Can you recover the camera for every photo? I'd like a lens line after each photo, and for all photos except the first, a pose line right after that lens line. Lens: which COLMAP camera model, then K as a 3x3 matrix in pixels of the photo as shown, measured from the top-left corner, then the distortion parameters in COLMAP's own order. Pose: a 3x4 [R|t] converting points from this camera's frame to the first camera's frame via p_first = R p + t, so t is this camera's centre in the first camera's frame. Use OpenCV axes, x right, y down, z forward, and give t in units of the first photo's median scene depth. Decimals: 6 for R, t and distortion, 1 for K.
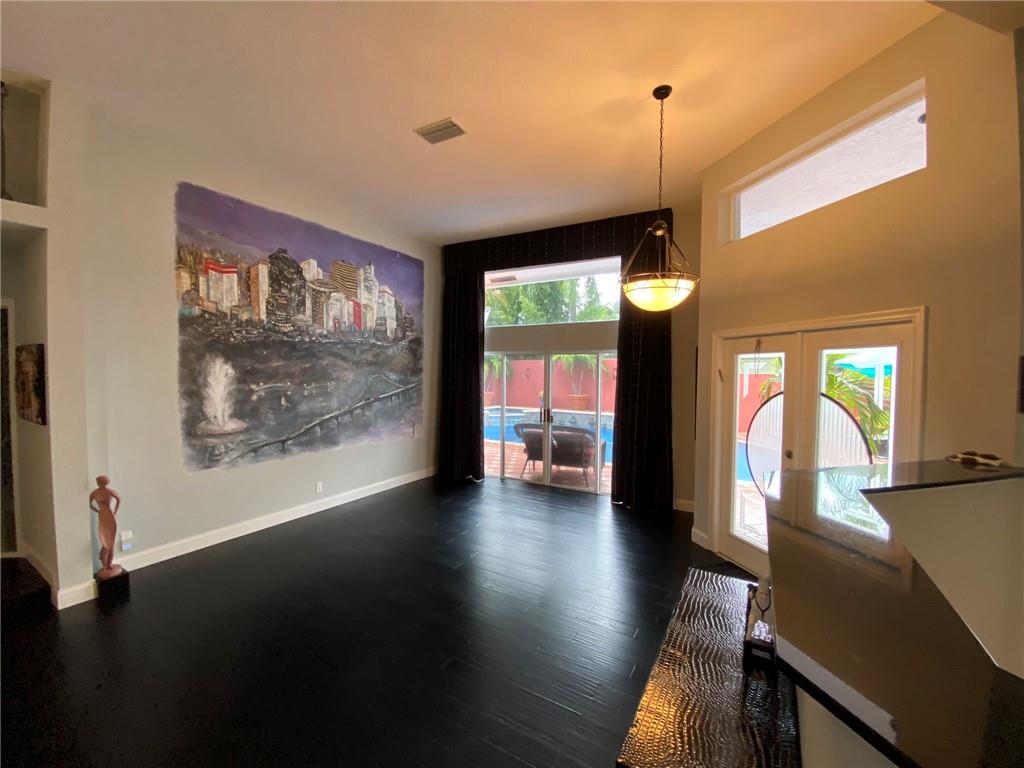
lens RADIAL K [[412.7, 0, 518.8], [0, 412.7, 385.6], [0, 0, 1]] dist [0.003947, -0.001163]
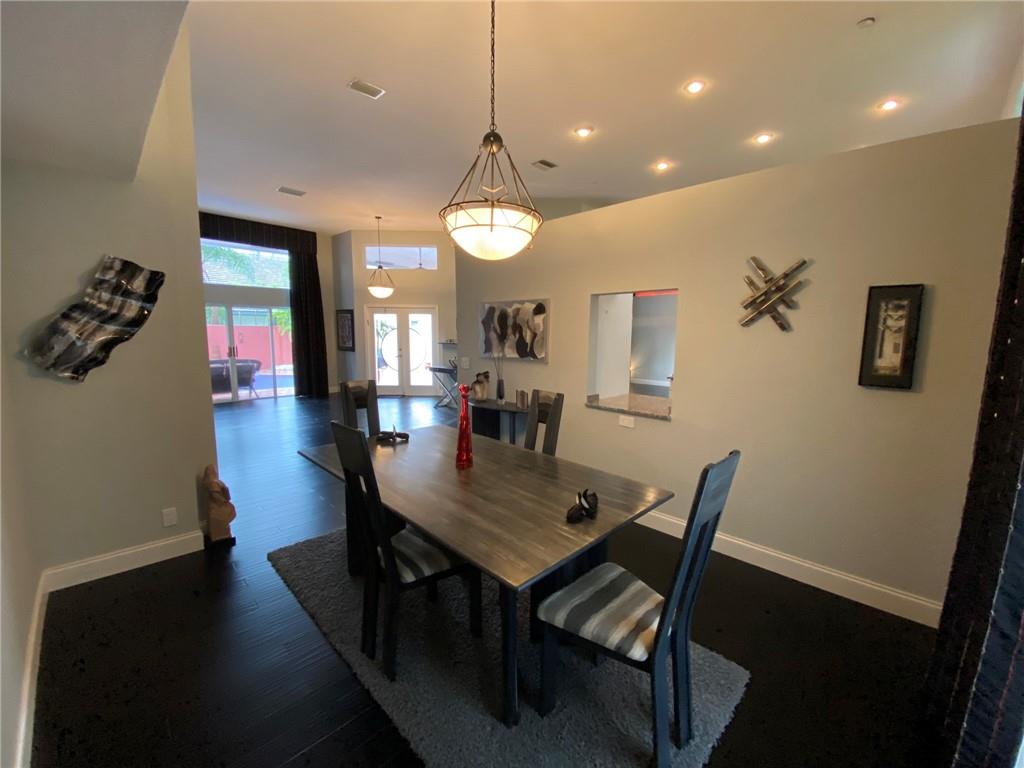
lens RADIAL K [[412.7, 0, 522.3], [0, 412.7, 384.1], [0, 0, 1]] dist [0.003947, -0.001163]
pose [[0.236970, -0.133645, 0.962281, -1.403367], [0.030780, 0.991029, 0.130058, 0.039876], [-0.971029, -0.001200, 0.238958, -0.371296]]
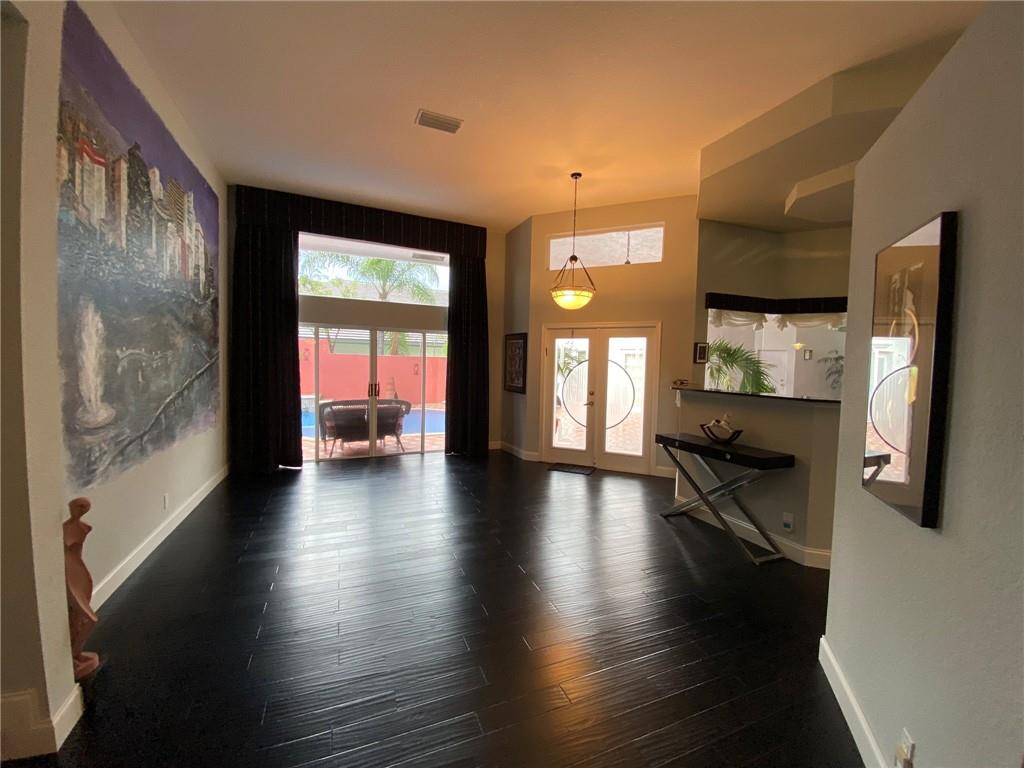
lens RADIAL K [[412.7, 0, 516.2], [0, 412.7, 383.5], [0, 0, 1]] dist [0.003947, -0.001163]
pose [[0.606267, -0.038729, 0.794317, -0.715494], [0.015558, 0.999200, 0.036844, 0.033611], [-0.795109, -0.009980, 0.606385, 0.117197]]
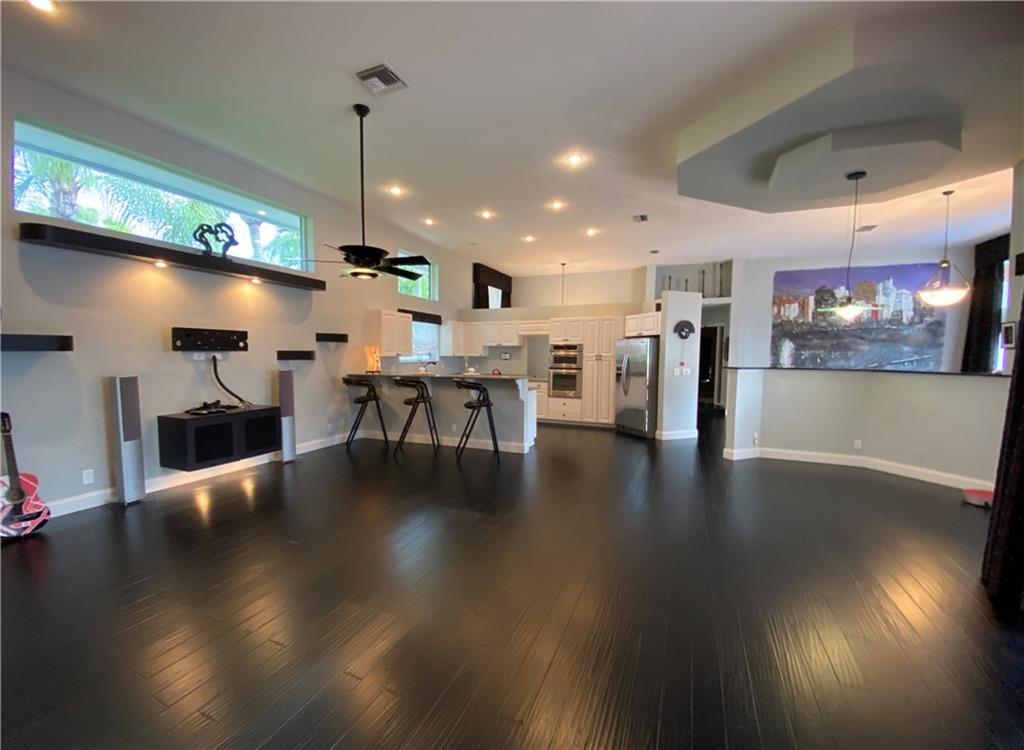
lens RADIAL K [[412.7, 0, 515.0], [0, 412.7, 374.8], [0, 0, 1]] dist [0.003947, -0.001163]
pose [[0.123760, 0.054472, -0.990816, 1.250905], [-0.045657, 0.997747, 0.049150, 0.077240], [0.991261, 0.039155, 0.125968, -0.731614]]
